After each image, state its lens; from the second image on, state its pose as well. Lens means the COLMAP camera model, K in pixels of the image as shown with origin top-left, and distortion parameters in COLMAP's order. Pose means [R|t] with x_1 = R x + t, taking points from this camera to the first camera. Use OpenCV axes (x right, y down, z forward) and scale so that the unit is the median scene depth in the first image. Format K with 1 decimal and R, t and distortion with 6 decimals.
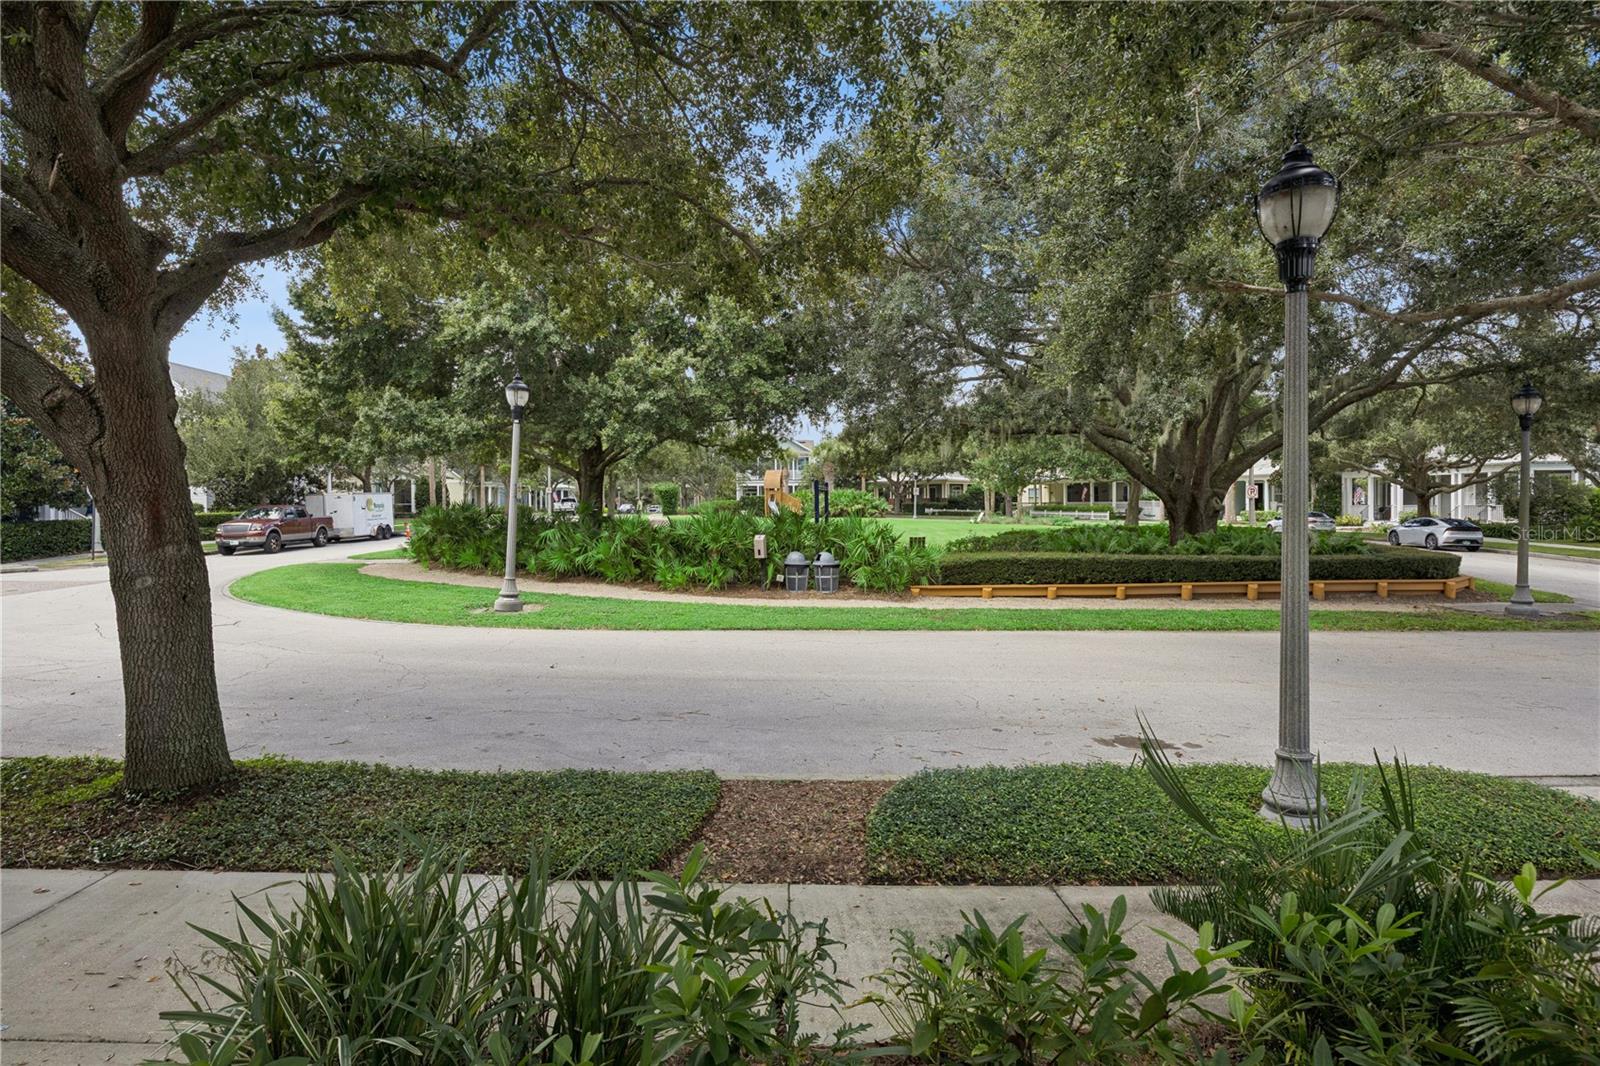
lens RADIAL K [[860.0, 0, 792.5], [0, 860.0, 524.9], [0, 0, 1]] dist [0.000196, -0.002001]
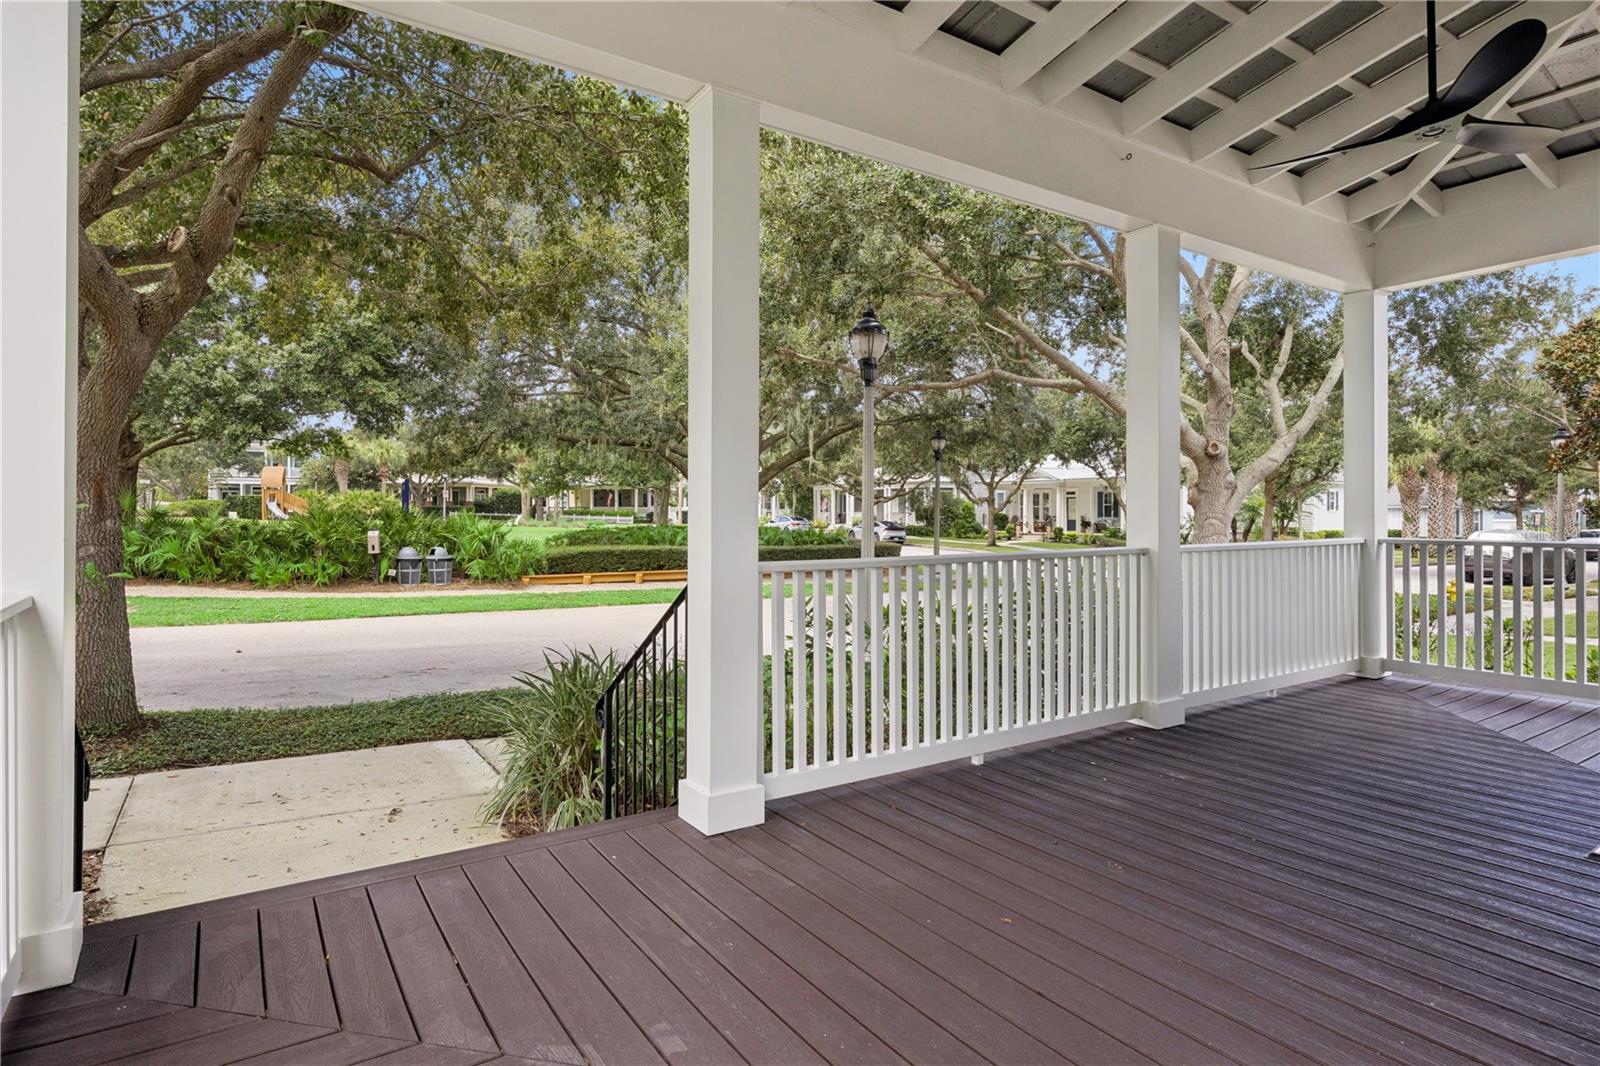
lens RADIAL K [[860.0, 0, 796.9], [0, 860.0, 523.5], [0, 0, 1]] dist [0.000196, -0.002001]
pose [[0.845663, 0.001926, 0.533714, -0.144735], [0.002489, 0.999968, -0.007553, 0.010873], [-0.533712, 0.007715, 0.845631, -0.131477]]
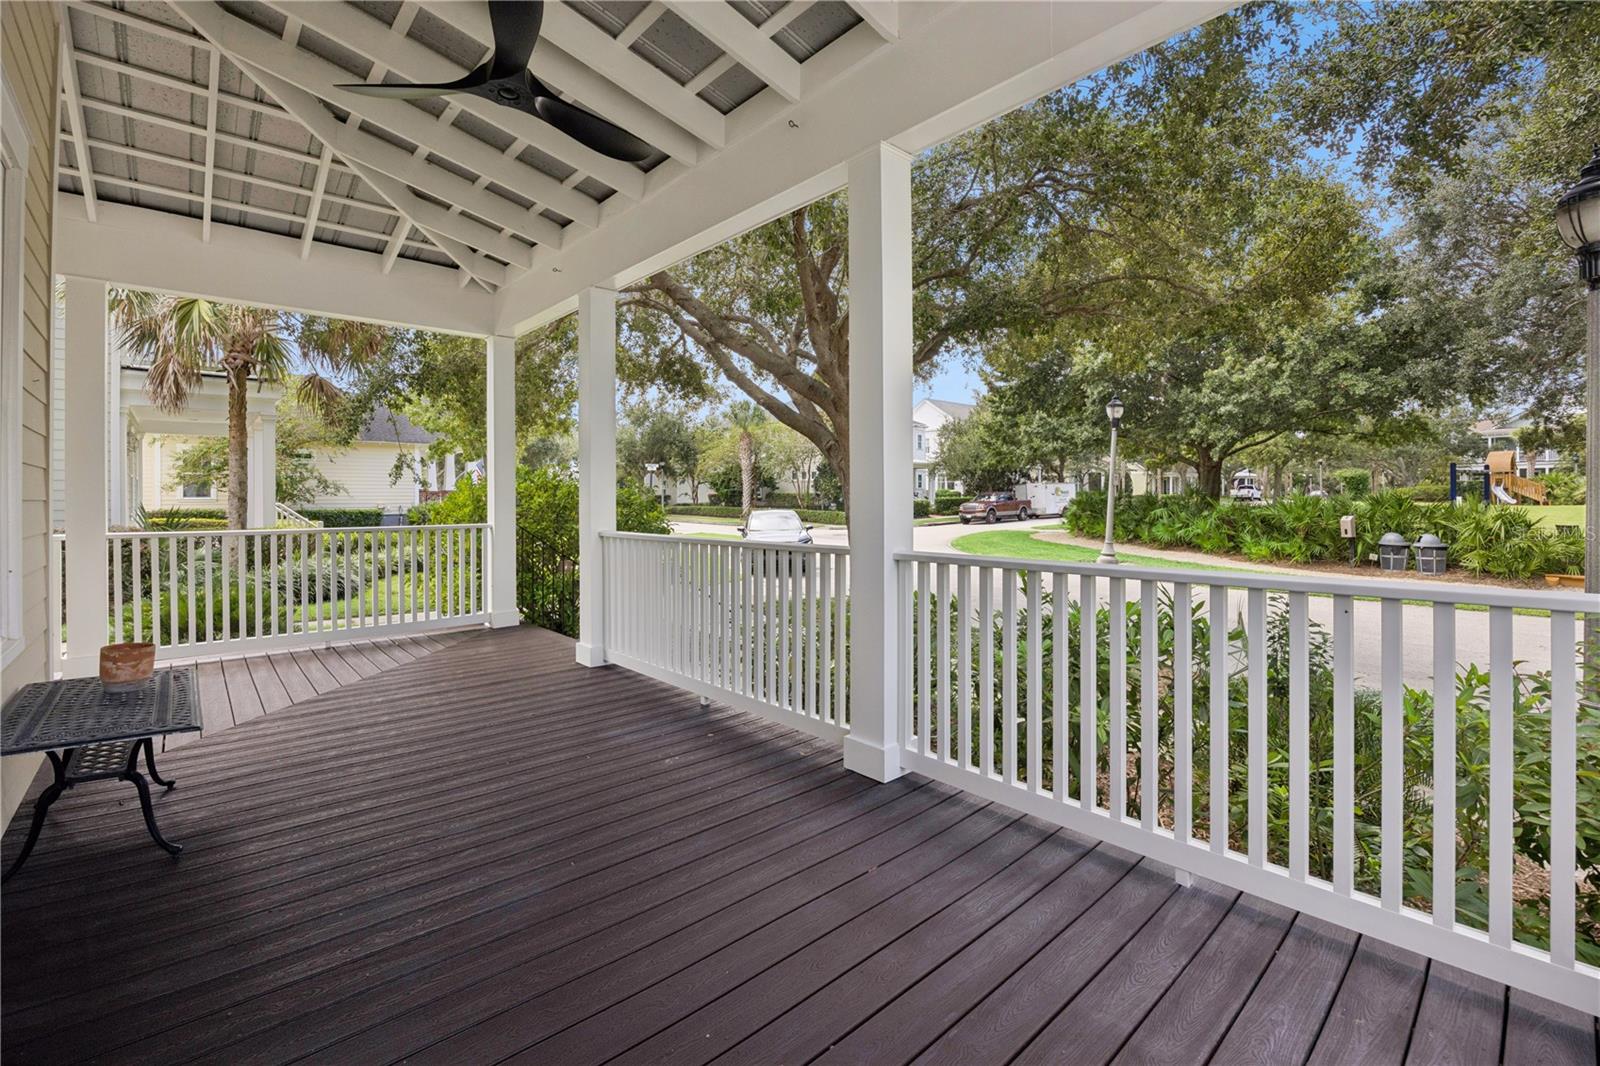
lens RADIAL K [[704.1, 0, 794.7], [0, 704.1, 505.7], [0, 0, 1]] dist [-0.013954, 0.000058]
pose [[0.655283, 0.010098, -0.755316, 0.156045], [-0.013635, 0.999906, 0.001540, 0.006339], [0.755261, 0.009290, 0.655359, -0.101957]]
